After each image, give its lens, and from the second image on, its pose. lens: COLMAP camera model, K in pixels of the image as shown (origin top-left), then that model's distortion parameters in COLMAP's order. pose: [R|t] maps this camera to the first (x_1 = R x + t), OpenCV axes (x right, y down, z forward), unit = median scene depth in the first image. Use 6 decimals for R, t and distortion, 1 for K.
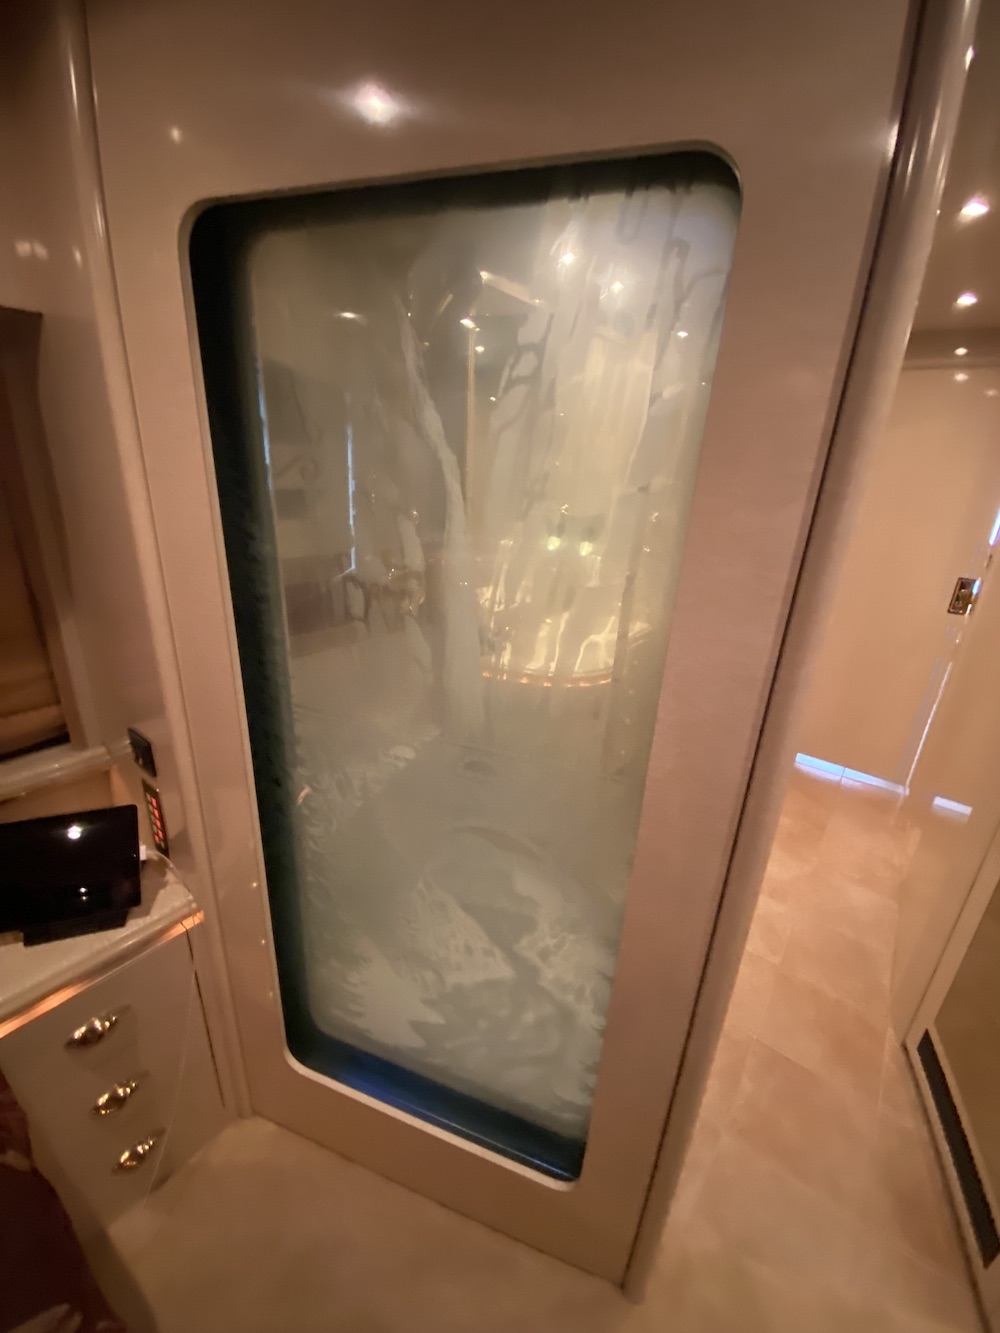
lens RADIAL K [[539.3, 0, 506.0], [0, 539.3, 661.7], [0, 0, 1]] dist [0.008756, -0.012983]
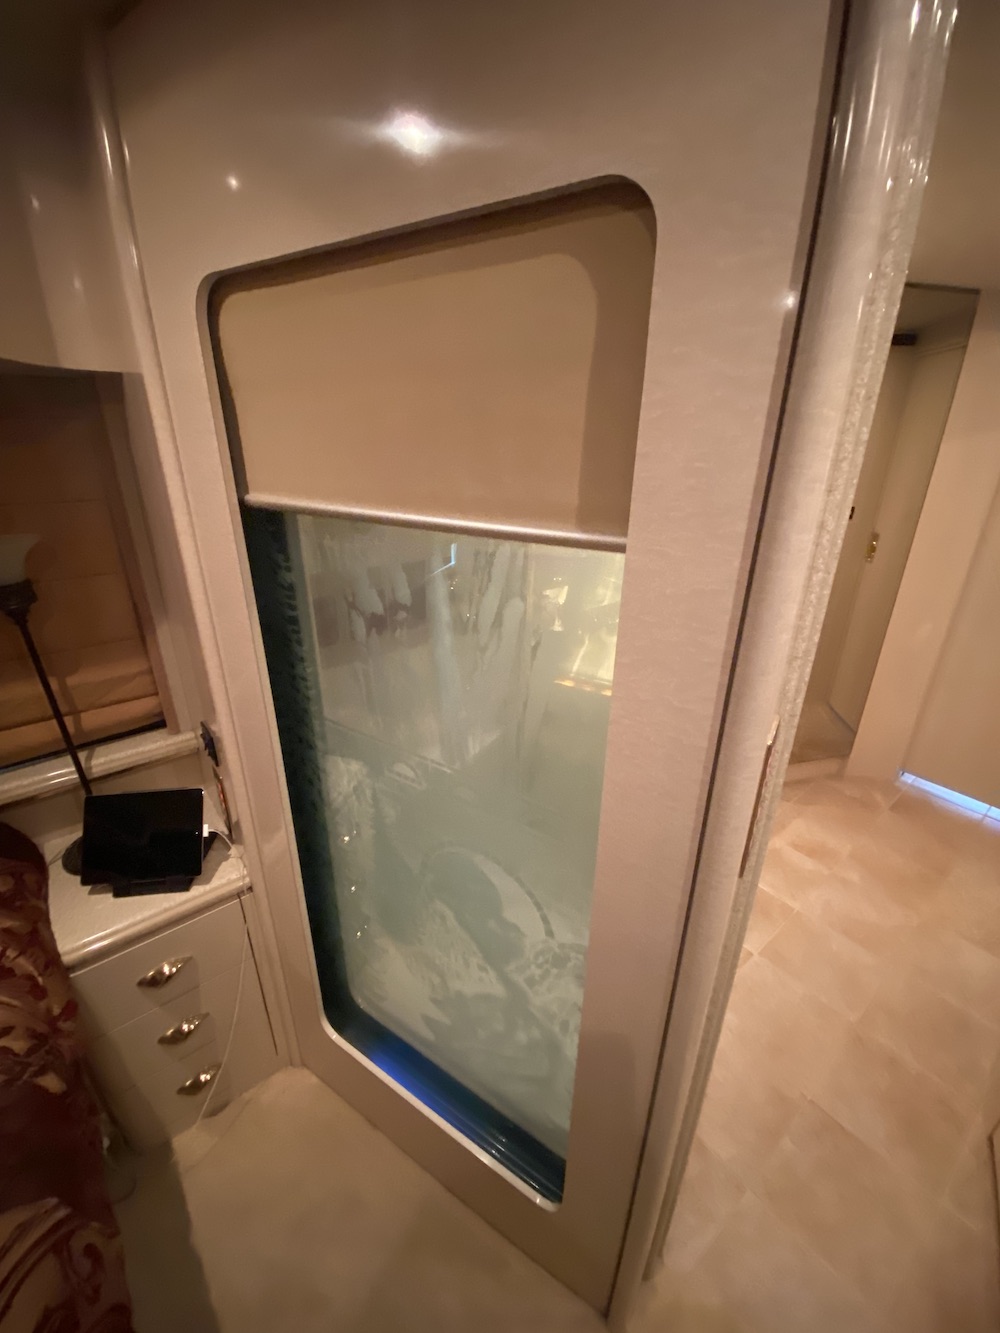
lens RADIAL K [[539.3, 0, 521.7], [0, 539.3, 657.2], [0, 0, 1]] dist [0.008756, -0.012983]
pose [[0.973155, 0.051622, -0.224288, 0.232690], [-0.045192, 0.998409, 0.033708, -0.088710], [0.225671, -0.022667, 0.973940, 0.026900]]
